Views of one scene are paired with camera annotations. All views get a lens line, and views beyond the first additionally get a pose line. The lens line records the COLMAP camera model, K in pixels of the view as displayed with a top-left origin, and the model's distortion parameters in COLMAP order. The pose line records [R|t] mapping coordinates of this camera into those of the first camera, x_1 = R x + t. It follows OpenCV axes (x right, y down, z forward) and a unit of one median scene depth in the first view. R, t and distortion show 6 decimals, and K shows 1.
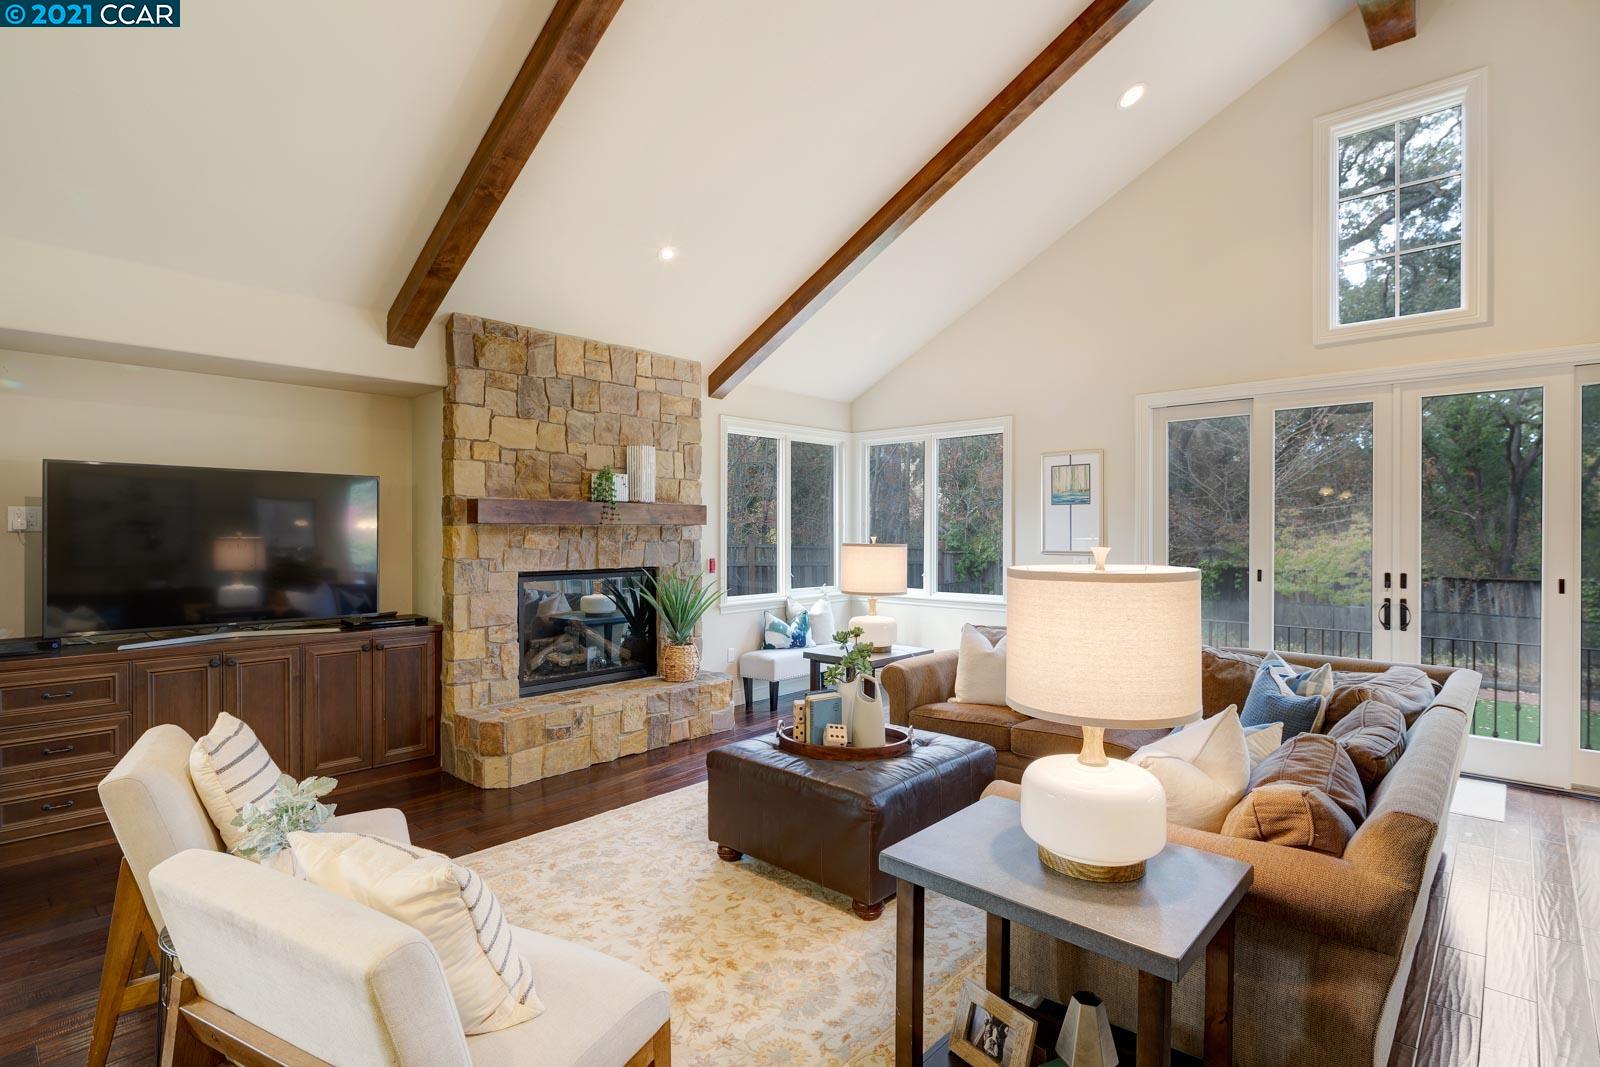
lens RADIAL K [[781.2, 0, 800.1], [0, 781.2, 532.8], [0, 0, 1]] dist [0.003708, -0.001230]
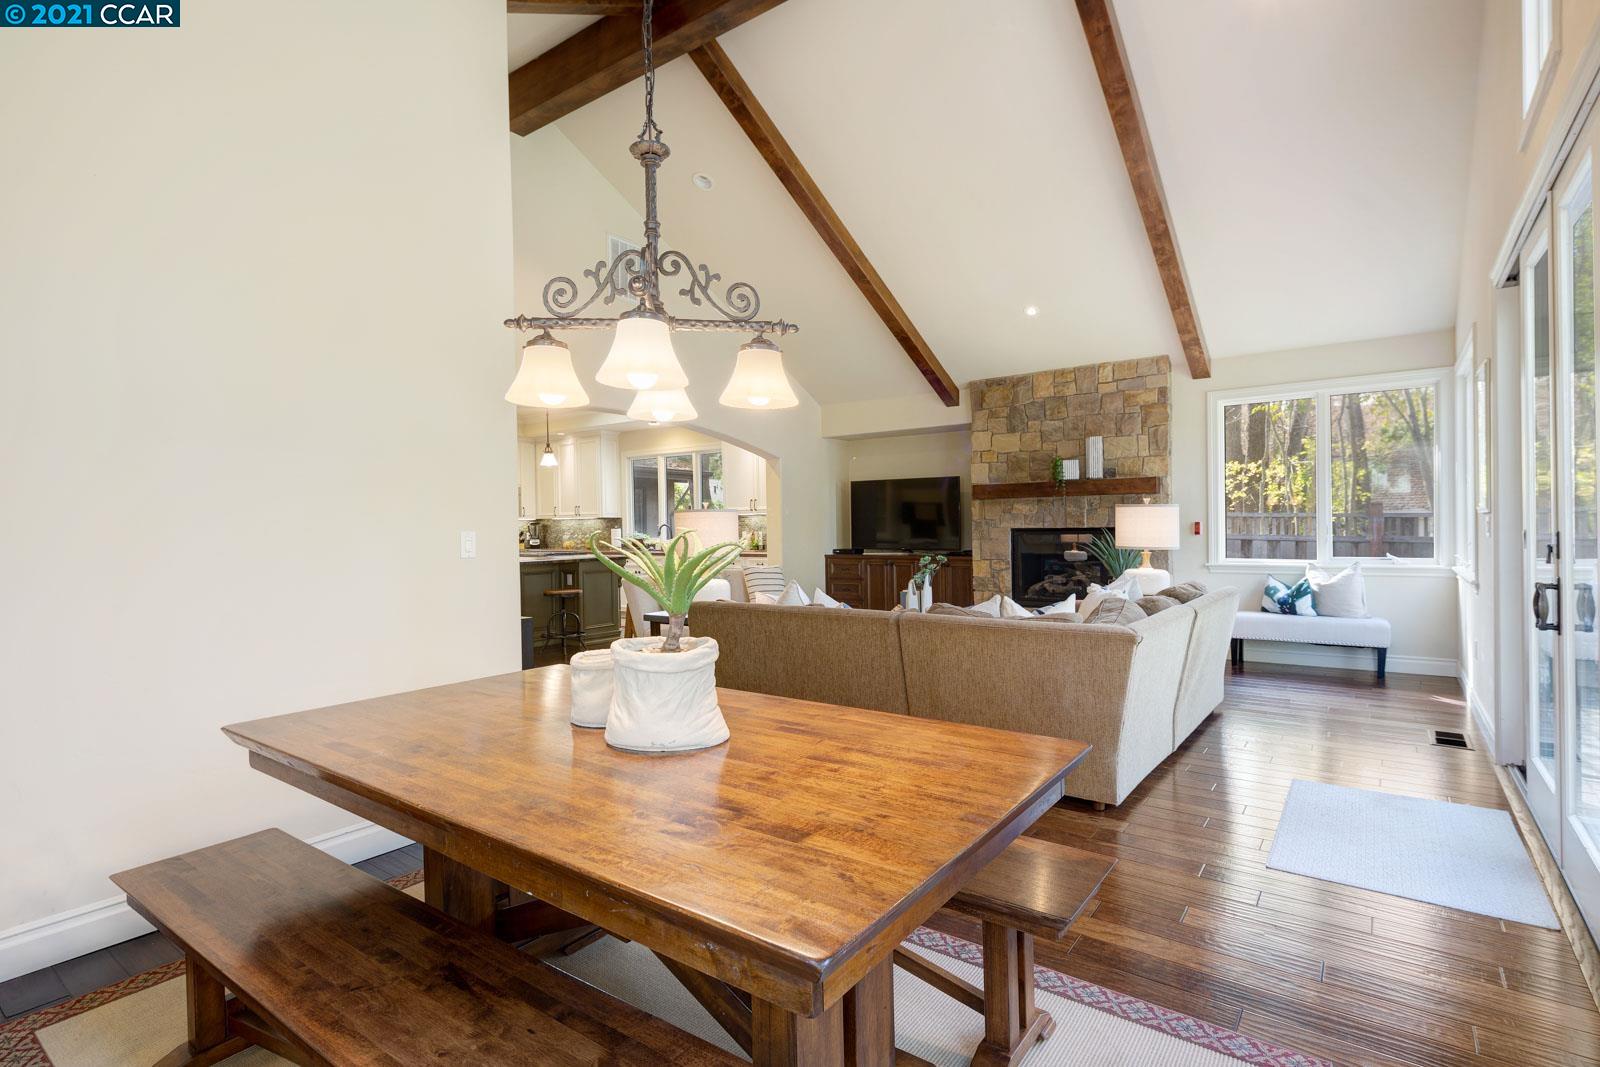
lens RADIAL K [[781.2, 0, 801.4], [0, 781.2, 530.8], [0, 0, 1]] dist [0.003708, -0.001230]
pose [[0.109243, 0.003236, -0.994010, 1.149159], [0.010437, 0.999936, 0.004403, 0.041976], [0.993960, -0.010855, 0.109202, 0.376276]]
